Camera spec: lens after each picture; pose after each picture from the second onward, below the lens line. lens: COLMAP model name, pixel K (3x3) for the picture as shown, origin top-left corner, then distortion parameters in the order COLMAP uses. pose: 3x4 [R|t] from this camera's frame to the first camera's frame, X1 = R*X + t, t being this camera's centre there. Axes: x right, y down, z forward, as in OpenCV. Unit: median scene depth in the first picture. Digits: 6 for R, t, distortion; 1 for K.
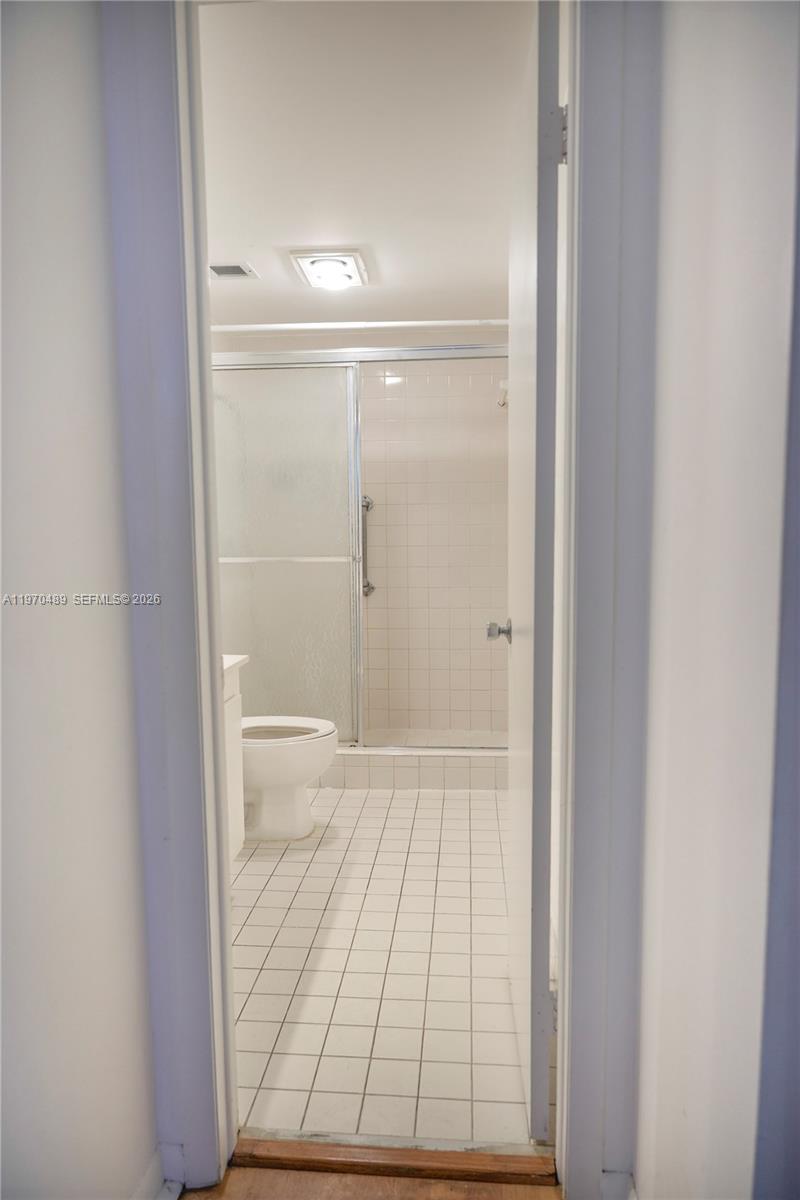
lens RADIAL K [[803.3, 0, 400.0], [0, 803.3, 600.0], [0, 0, 1]] dist [0.001949, -0.005652]
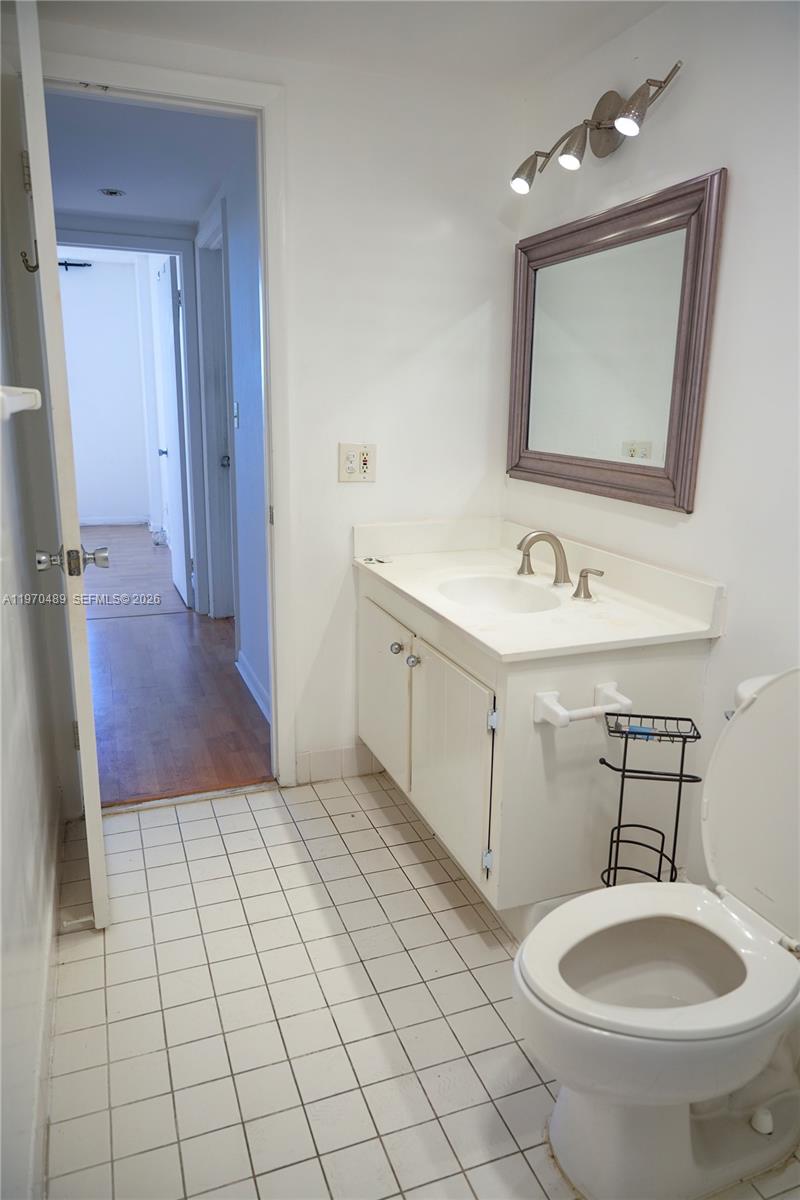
lens RADIAL K [[803.3, 0, 400.0], [0, 803.3, 600.0], [0, 0, 1]] dist [0.001949, -0.005652]
pose [[-0.901450, 0.101447, -0.420828, 0.154758], [-0.051262, 0.940295, 0.336479, -0.187032], [0.429837, 0.324891, -0.842429, 1.512165]]
